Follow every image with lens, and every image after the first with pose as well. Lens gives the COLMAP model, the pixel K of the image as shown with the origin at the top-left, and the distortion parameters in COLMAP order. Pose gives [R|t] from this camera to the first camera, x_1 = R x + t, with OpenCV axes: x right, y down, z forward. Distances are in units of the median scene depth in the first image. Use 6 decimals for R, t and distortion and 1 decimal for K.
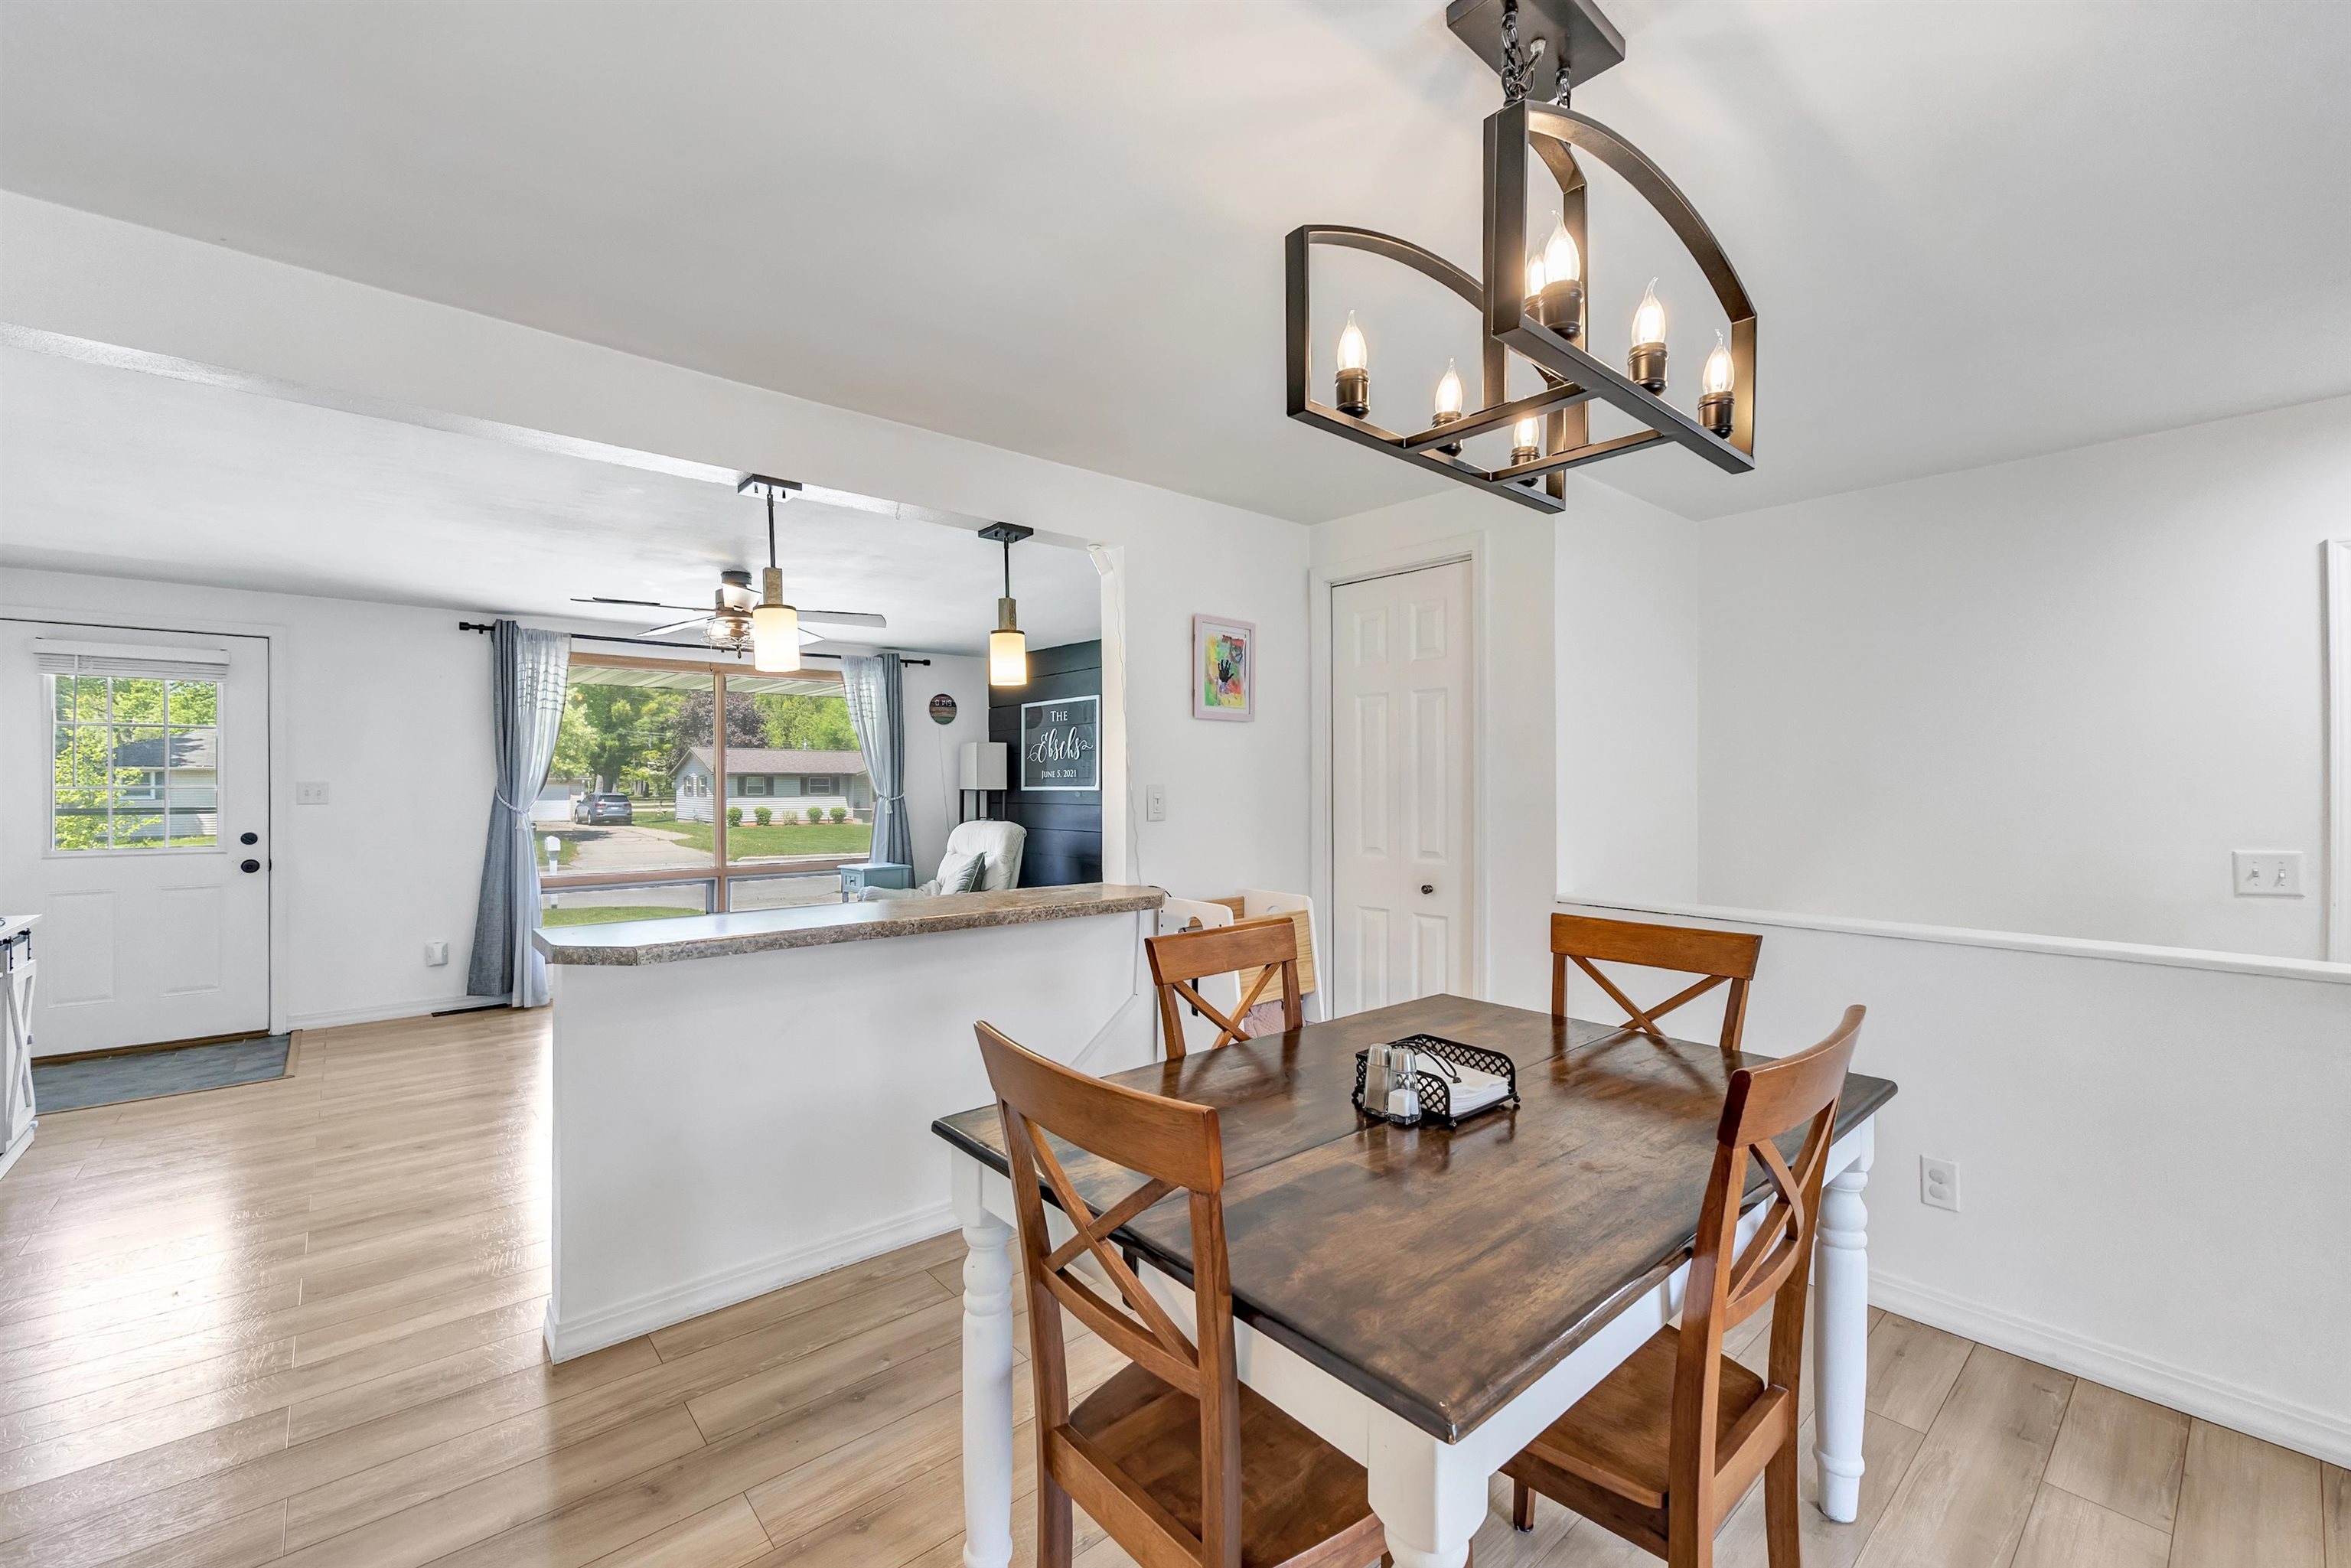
lens RADIAL K [[958.2, 0, 1168.3], [0, 958.2, 782.3], [0, 0, 1]] dist [-0.000774, 0.000002]
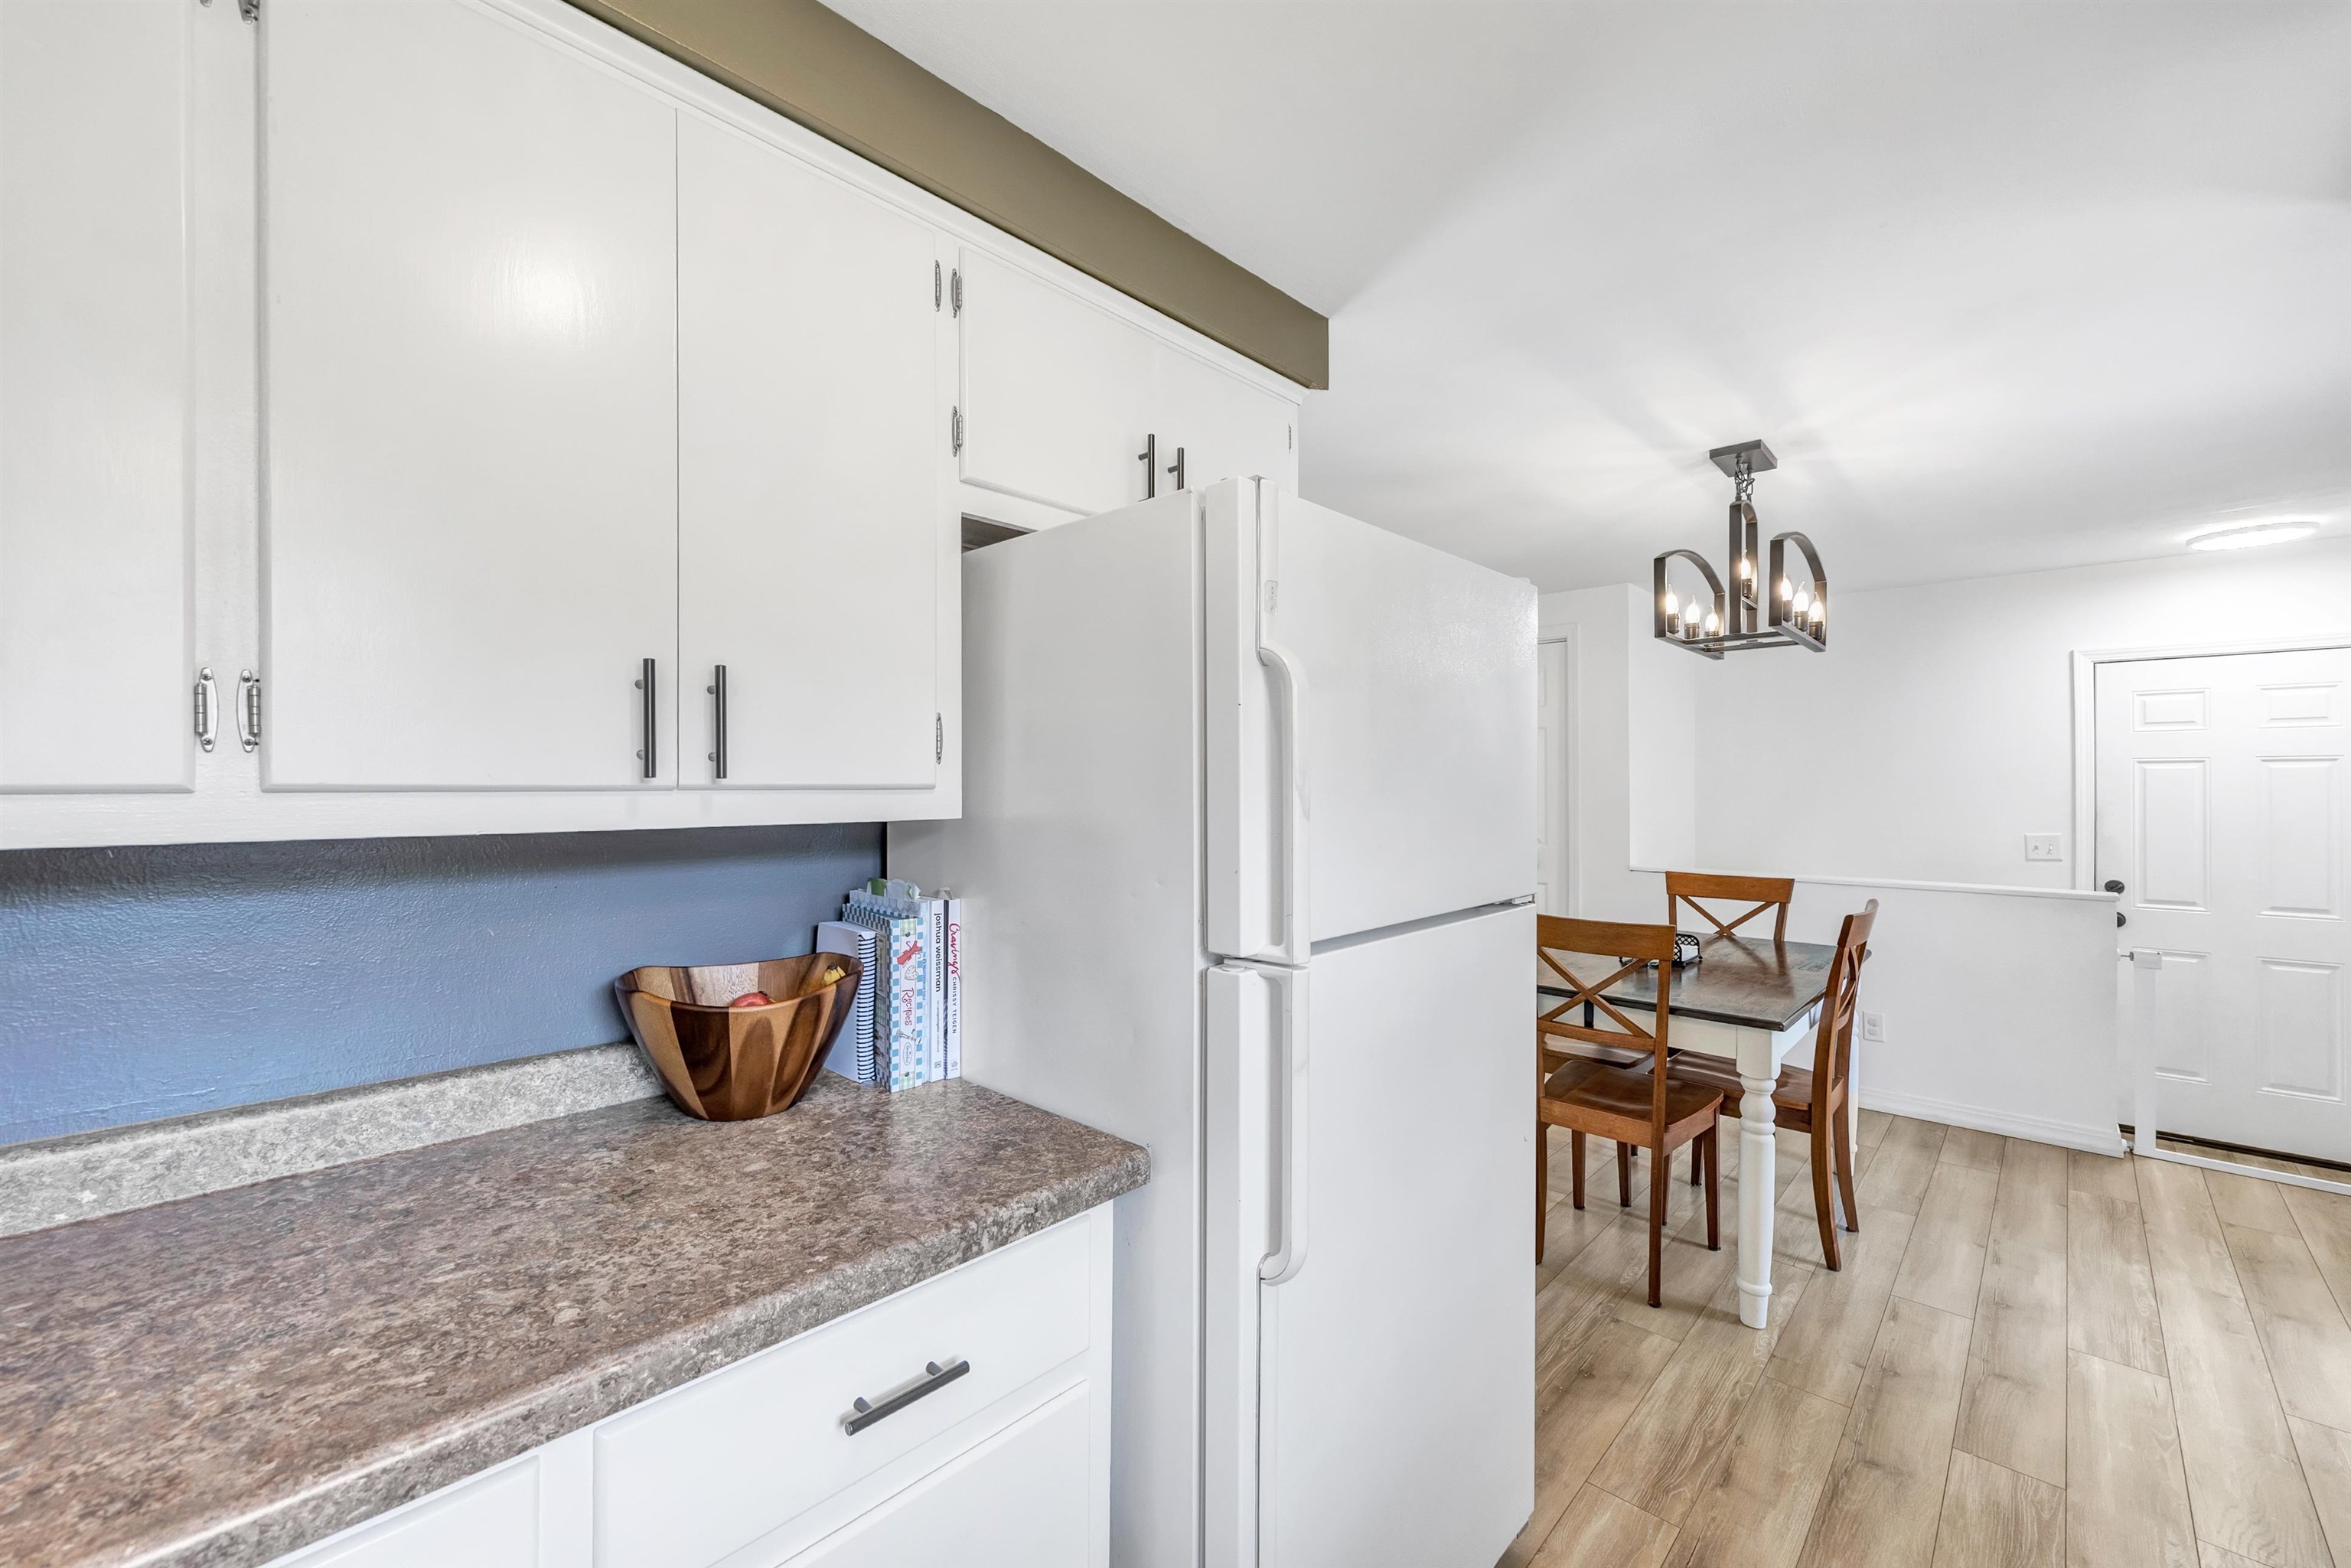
lens RADIAL K [[948.1, 0, 1183.1], [0, 948.1, 783.9], [0, 0, 1]] dist [-0.002170, 0.000252]
pose [[0.993485, -0.000020, 0.113966, -0.693188], [0.000278, 0.999997, -0.002250, -0.014854], [-0.113965, 0.002267, 0.993482, -0.613765]]
